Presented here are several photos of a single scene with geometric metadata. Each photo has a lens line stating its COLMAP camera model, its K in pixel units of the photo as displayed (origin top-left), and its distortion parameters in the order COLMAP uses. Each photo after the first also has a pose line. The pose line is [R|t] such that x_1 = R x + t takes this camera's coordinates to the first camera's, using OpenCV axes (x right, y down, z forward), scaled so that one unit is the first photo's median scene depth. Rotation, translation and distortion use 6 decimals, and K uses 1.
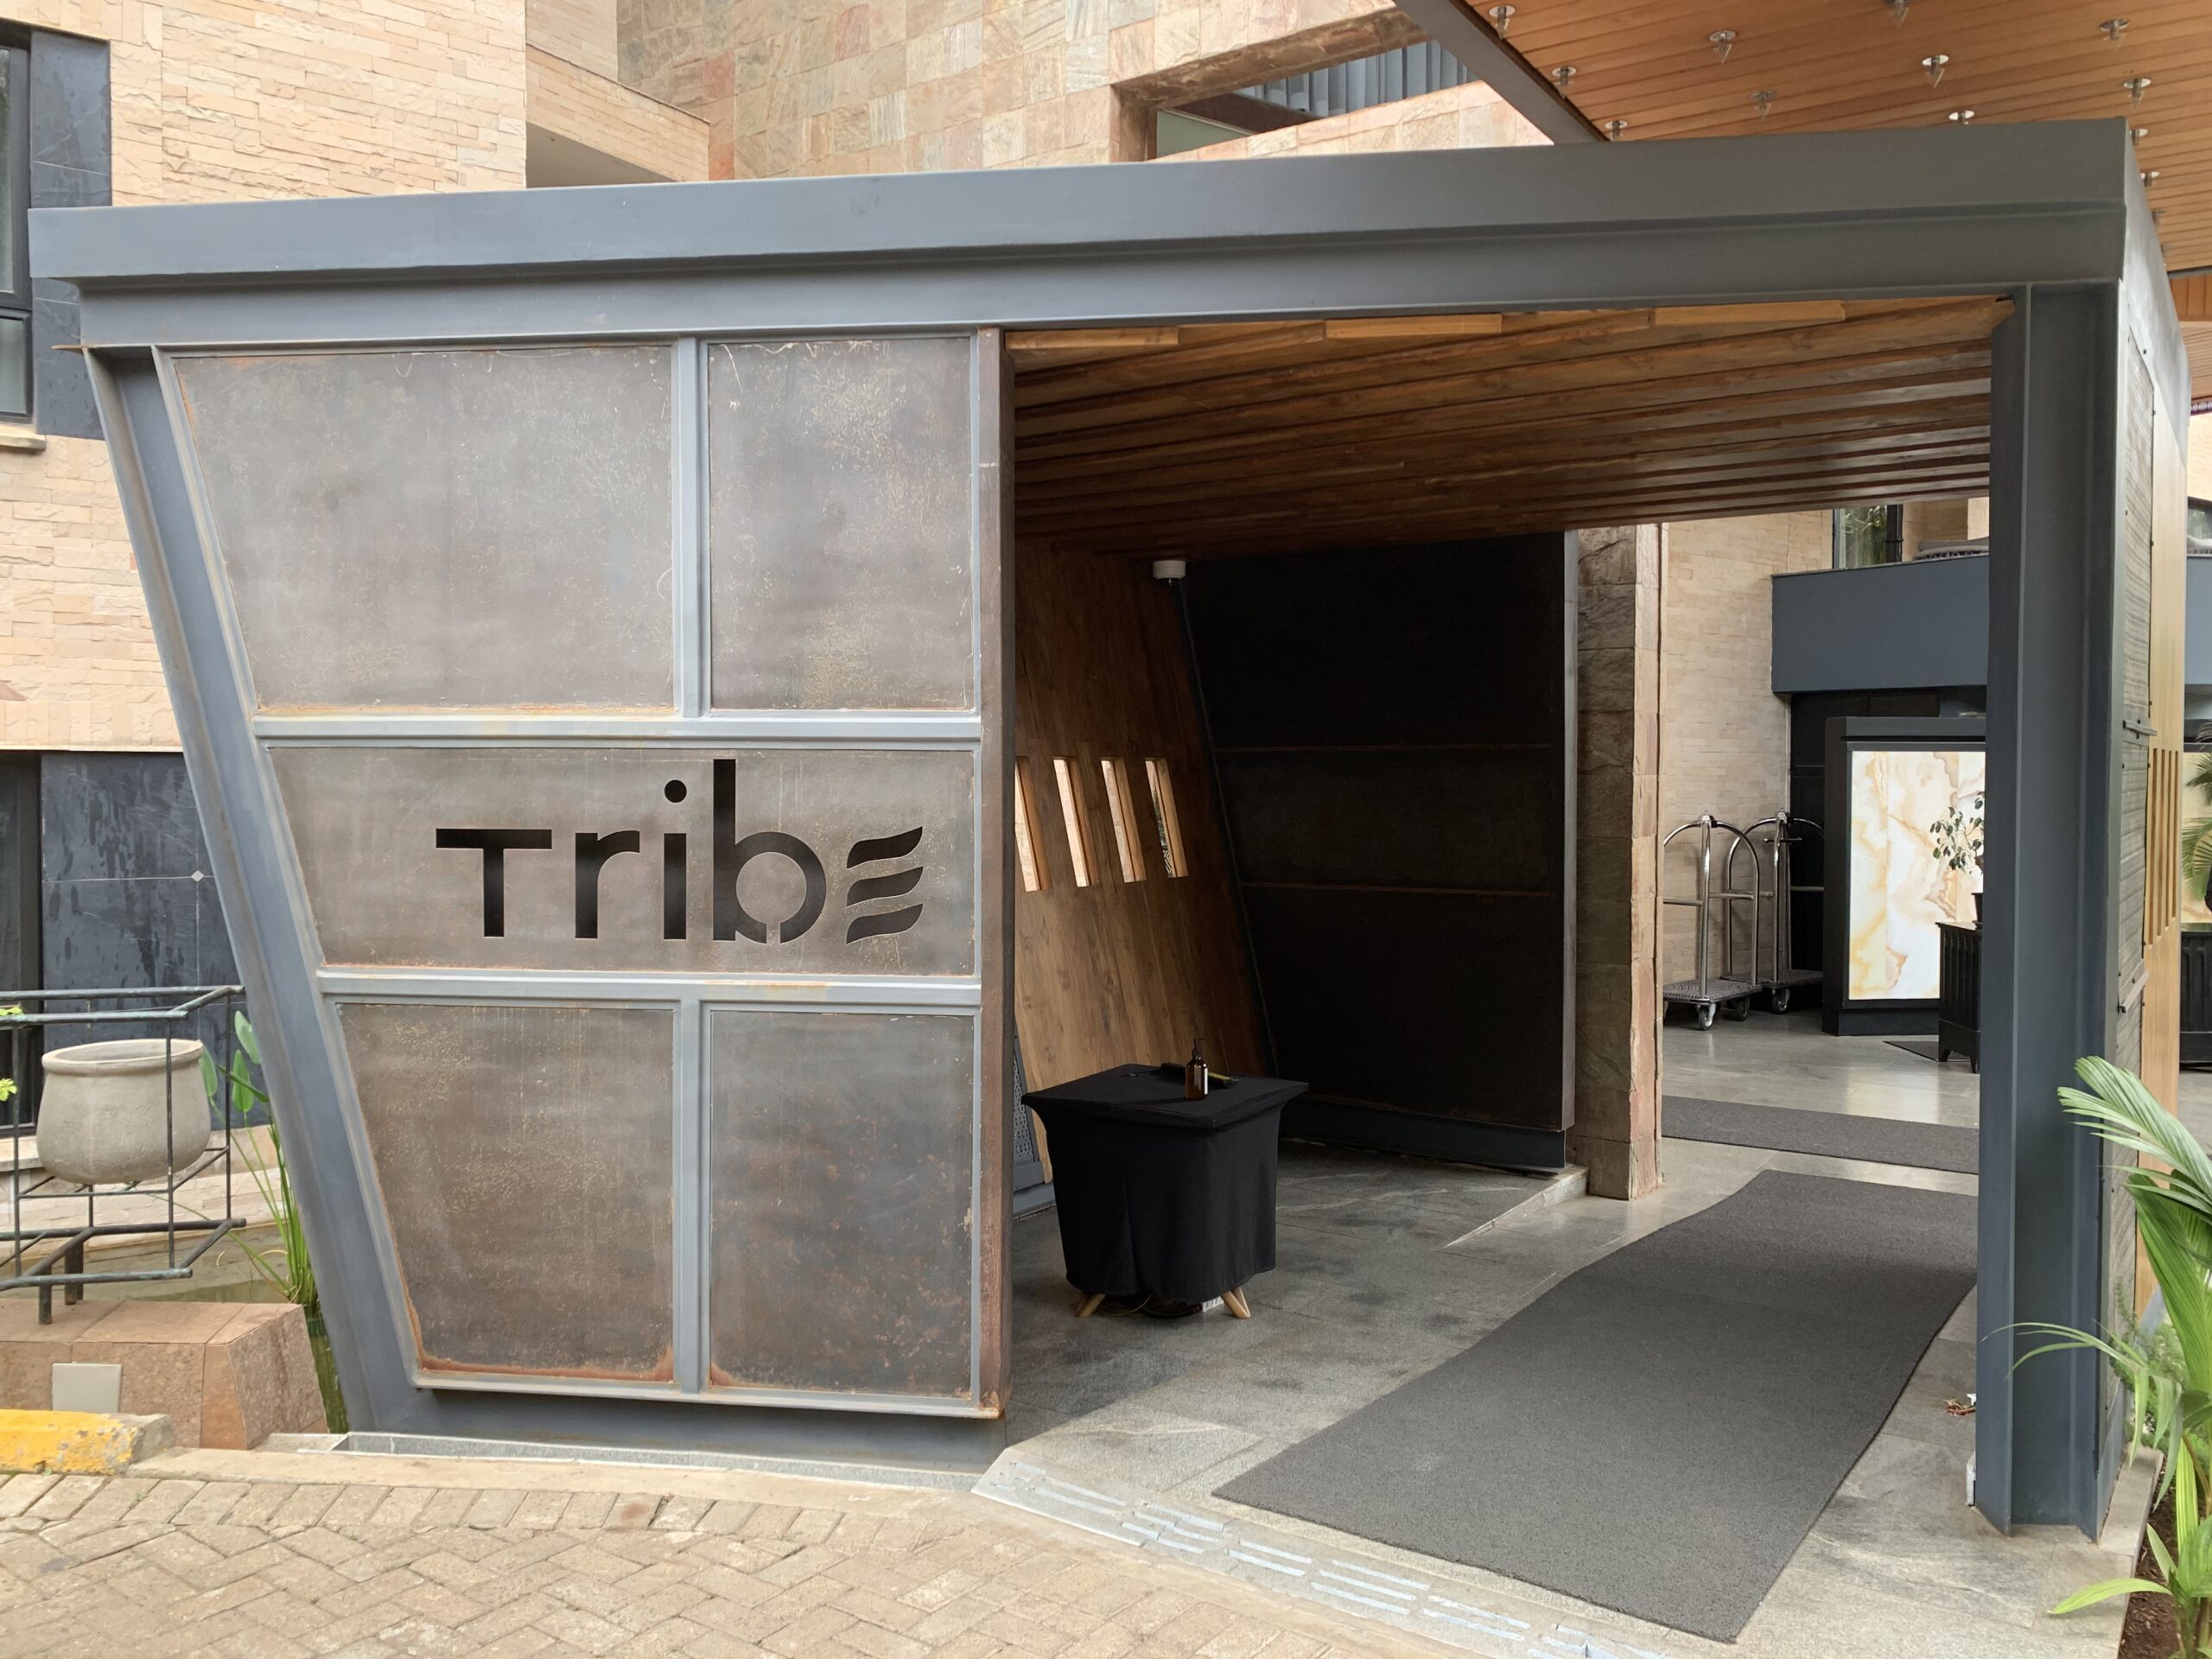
lens RADIAL K [[1706.8, 0, 1105.6], [0, 1706.8, 823.0], [0, 0, 1]] dist [0.006577, 0.001560]
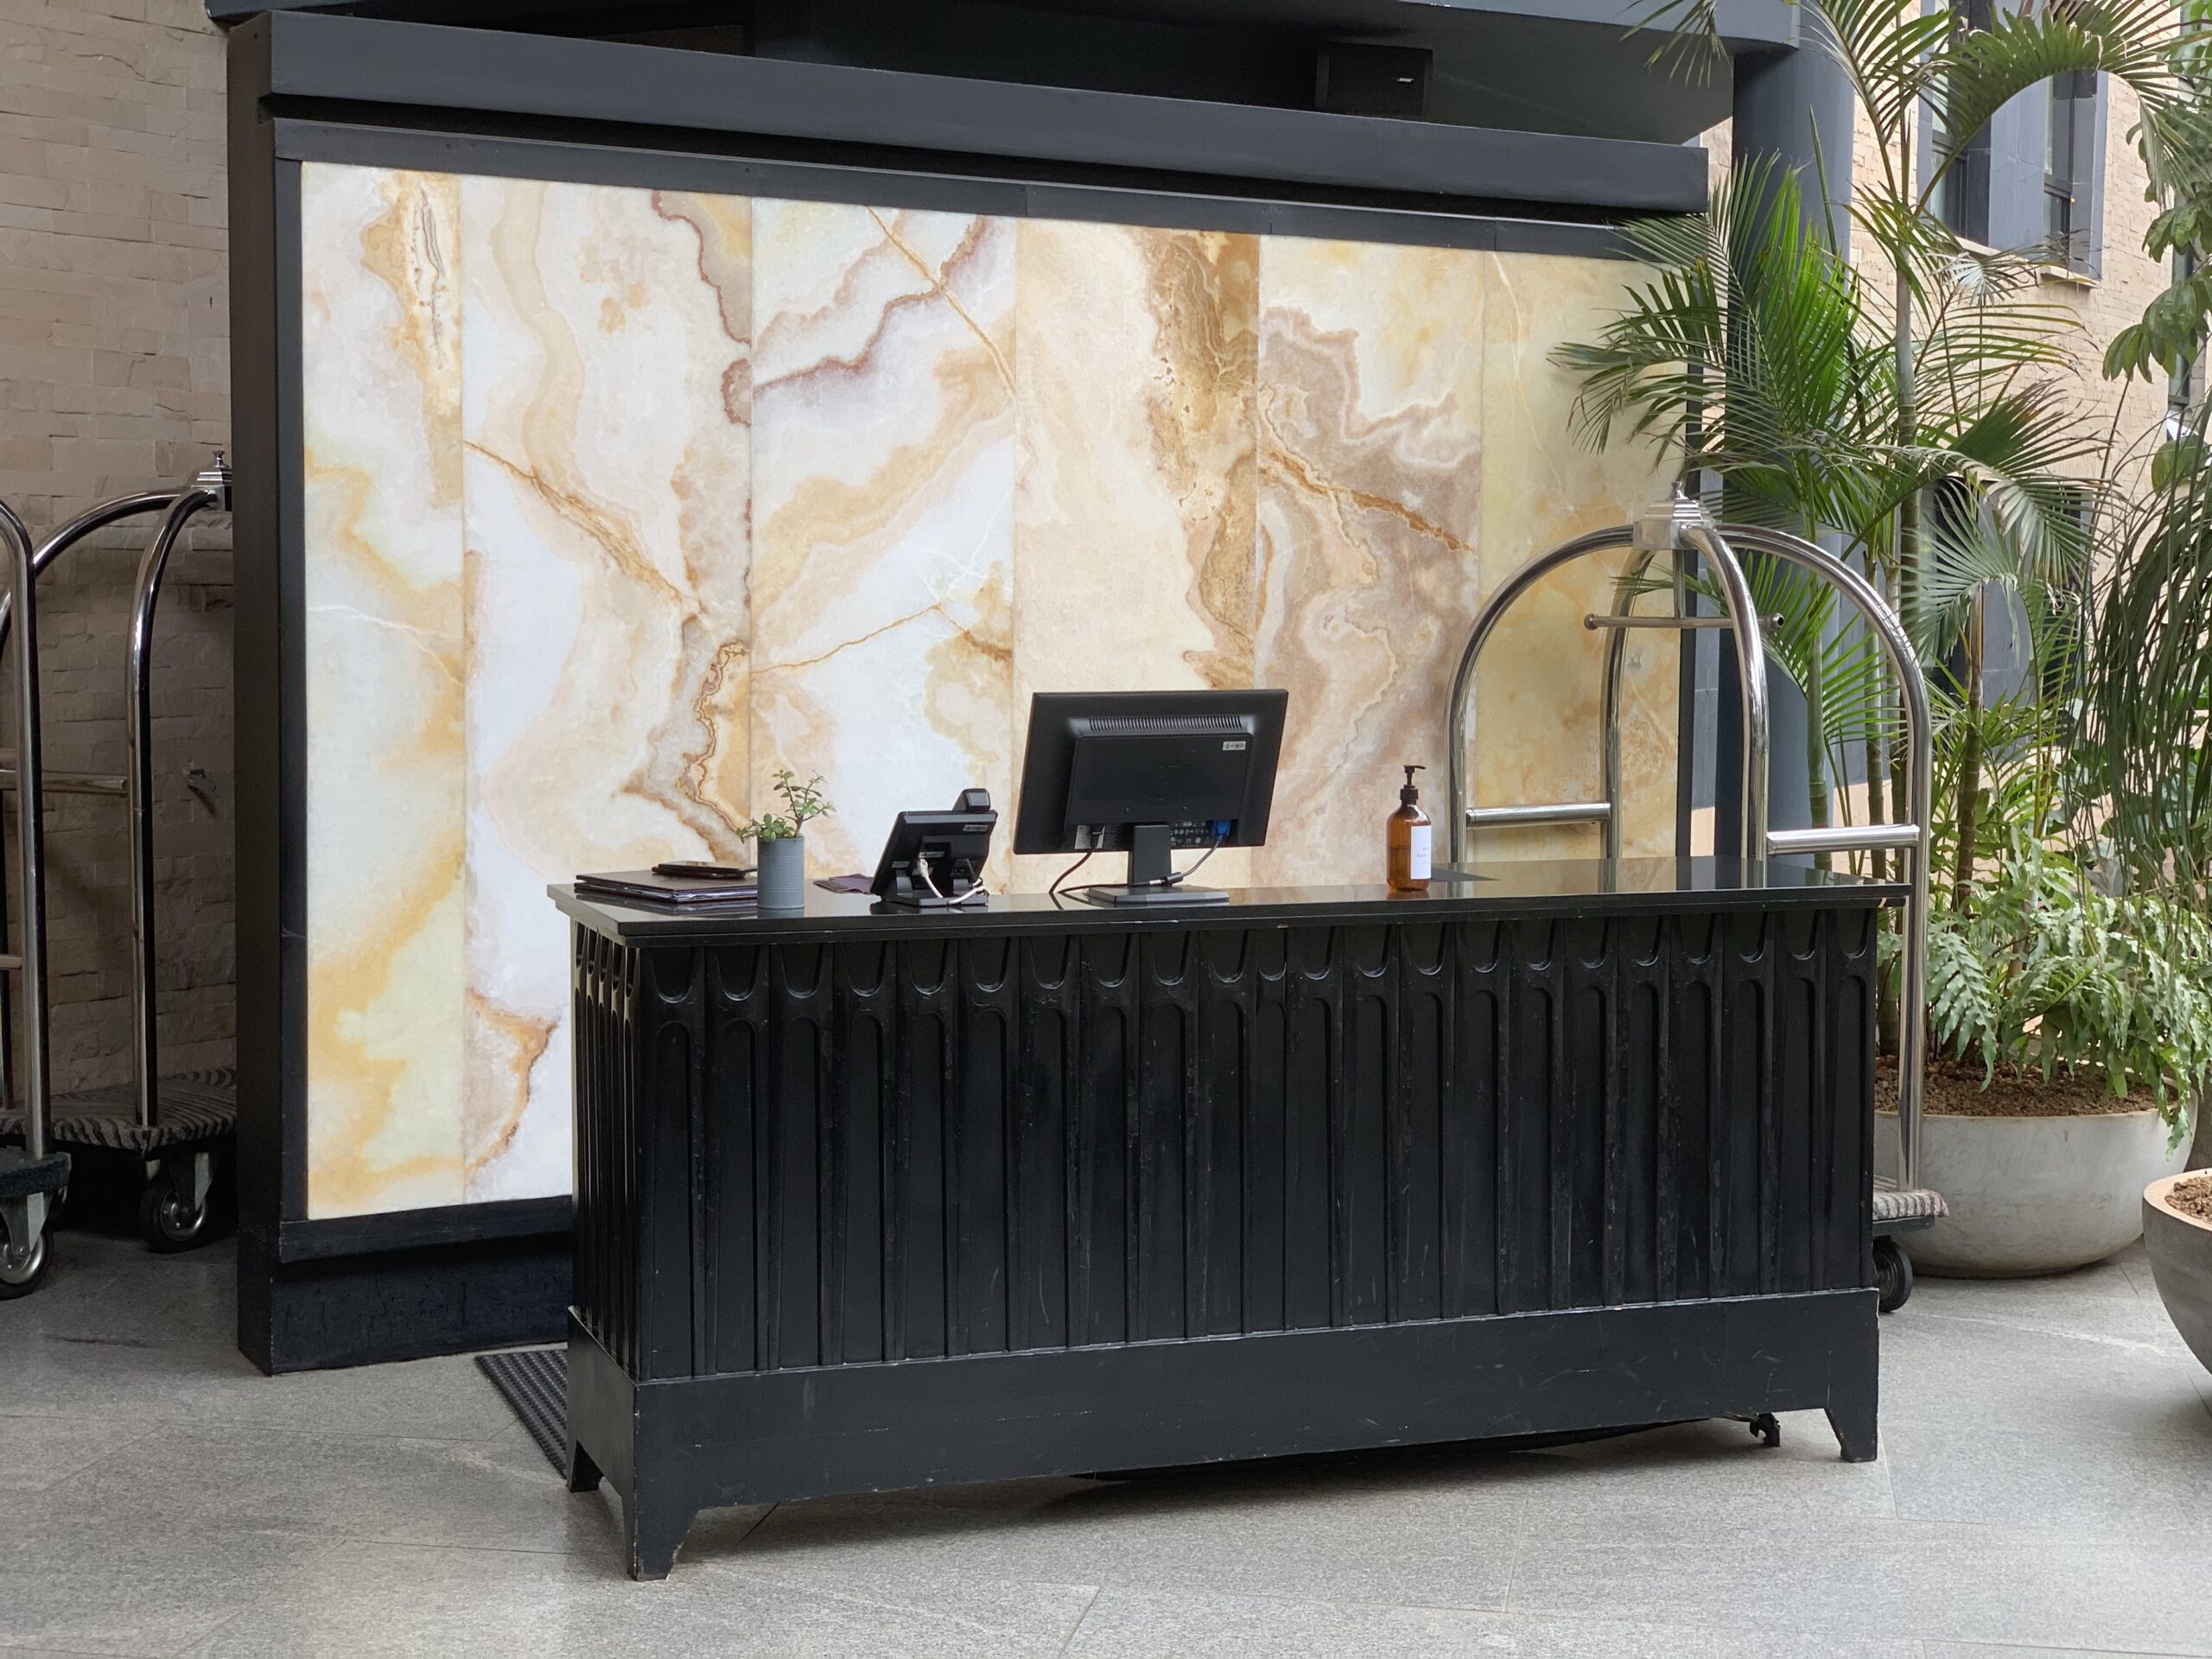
lens RADIAL K [[3349.9, 0, 1106.2], [0, 3349.9, 831.4], [0, 0, 1]] dist [0.027527, 0.000000]
pose [[0.918799, -0.022497, 0.394084, 0.353315], [0.002313, 0.998664, 0.051616, 0.025529], [-0.394719, -0.046514, 0.917624, 0.529846]]
